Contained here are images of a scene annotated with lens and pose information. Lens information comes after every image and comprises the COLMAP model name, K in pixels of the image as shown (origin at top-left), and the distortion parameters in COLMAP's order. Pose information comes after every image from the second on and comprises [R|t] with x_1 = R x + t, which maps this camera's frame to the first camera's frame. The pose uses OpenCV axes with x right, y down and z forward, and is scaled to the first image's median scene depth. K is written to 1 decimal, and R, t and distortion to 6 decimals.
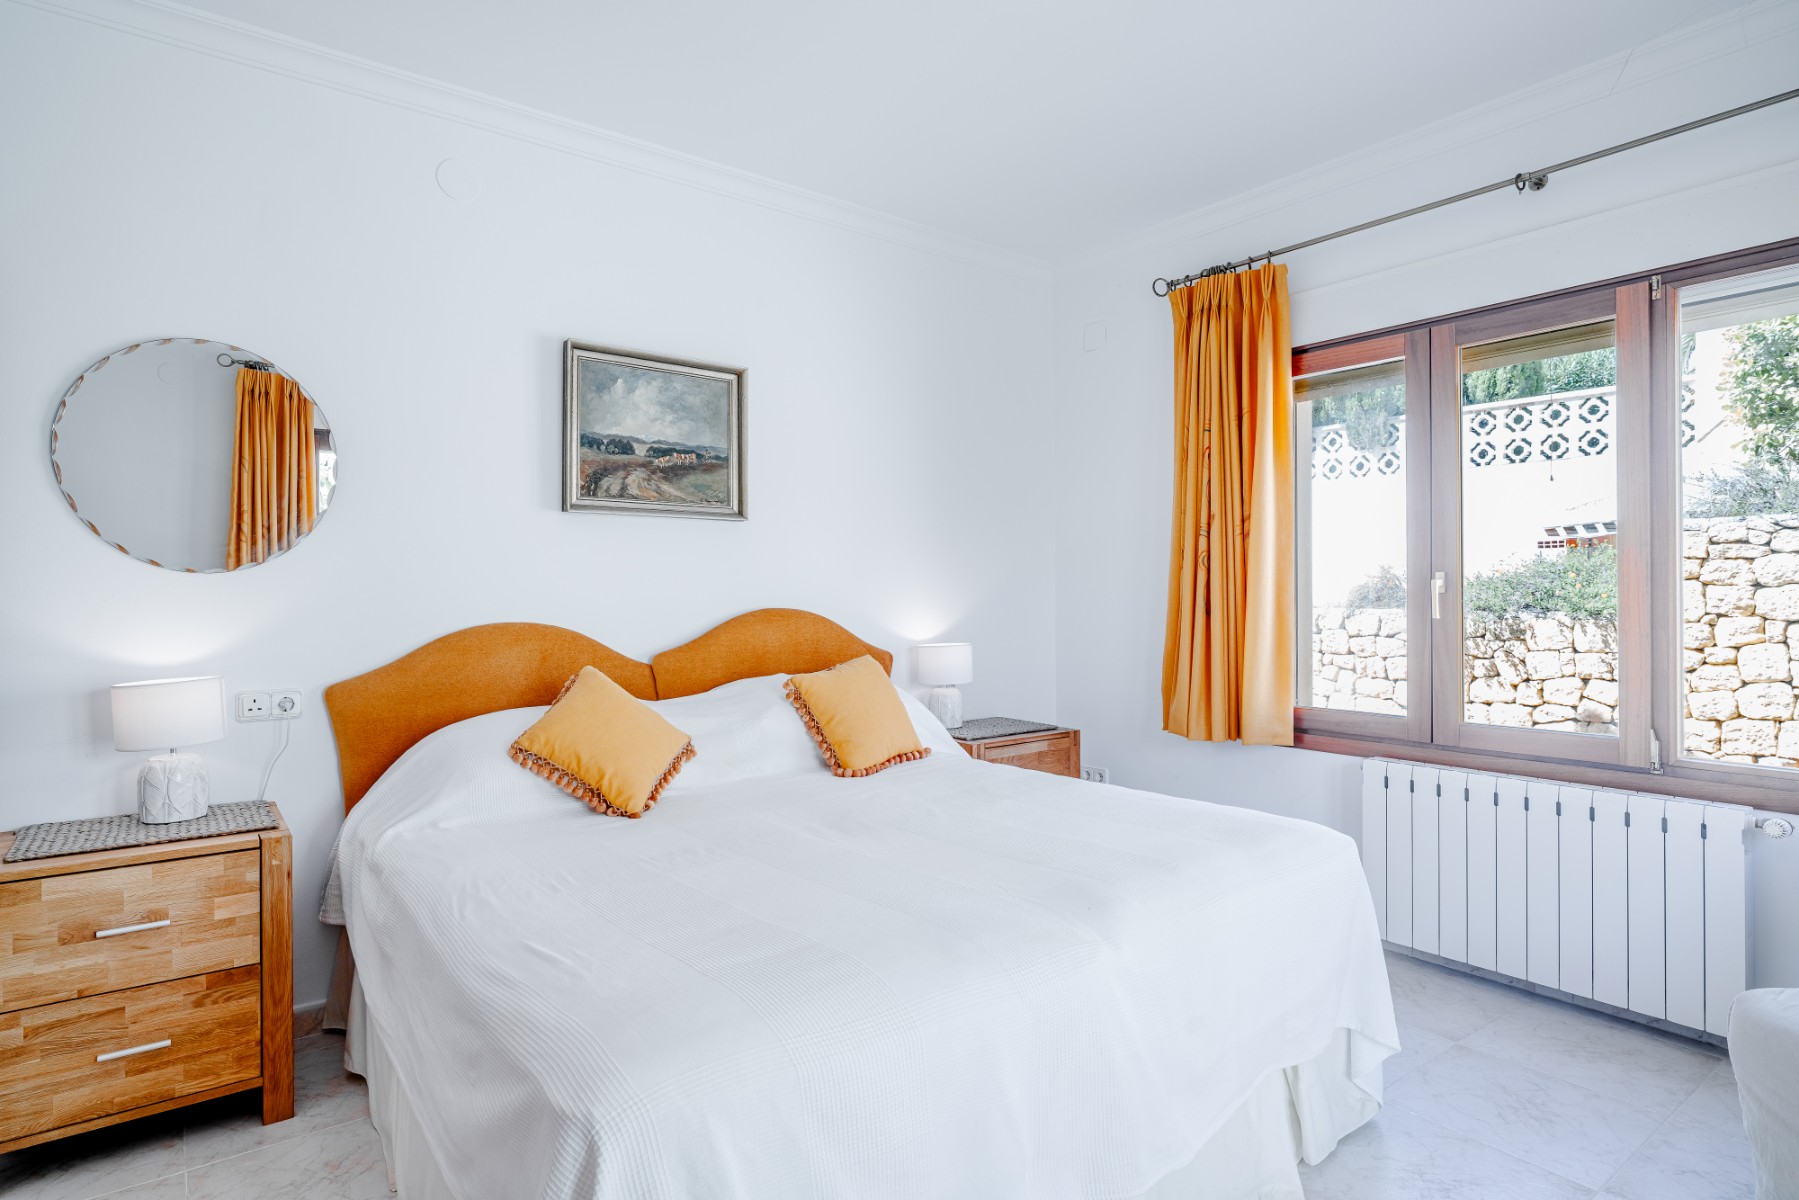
lens RADIAL K [[981.3, 0, 899.5], [0, 981.3, 600.0], [0, 0, 1]] dist [0.018473, -0.000219]
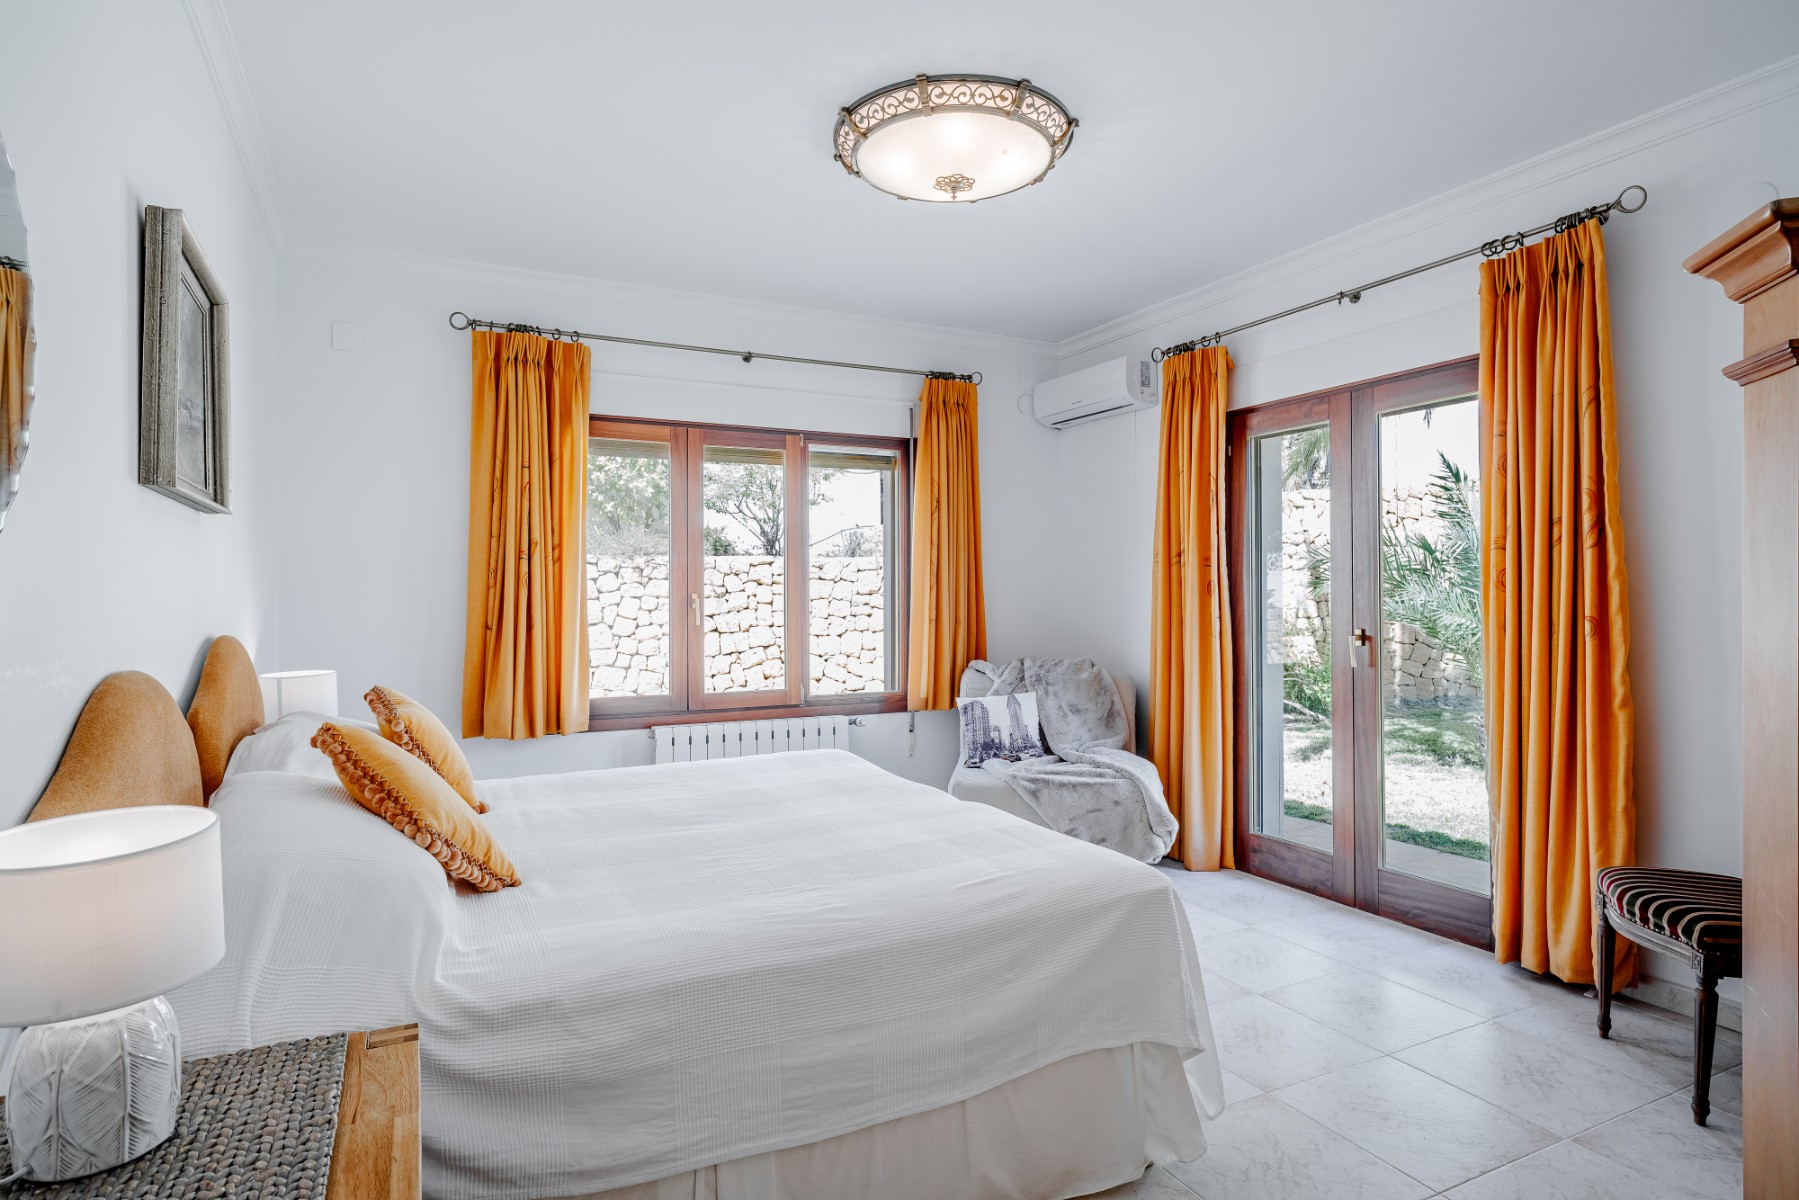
lens RADIAL K [[981.3, 0, 899.5], [0, 981.3, 600.0], [0, 0, 1]] dist [0.018473, -0.000219]
pose [[0.175192, -0.002997, 0.984530, -0.777052], [0.014588, 0.999893, 0.000448, -0.013385], [-0.984426, 0.014284, 0.175217, 0.397308]]
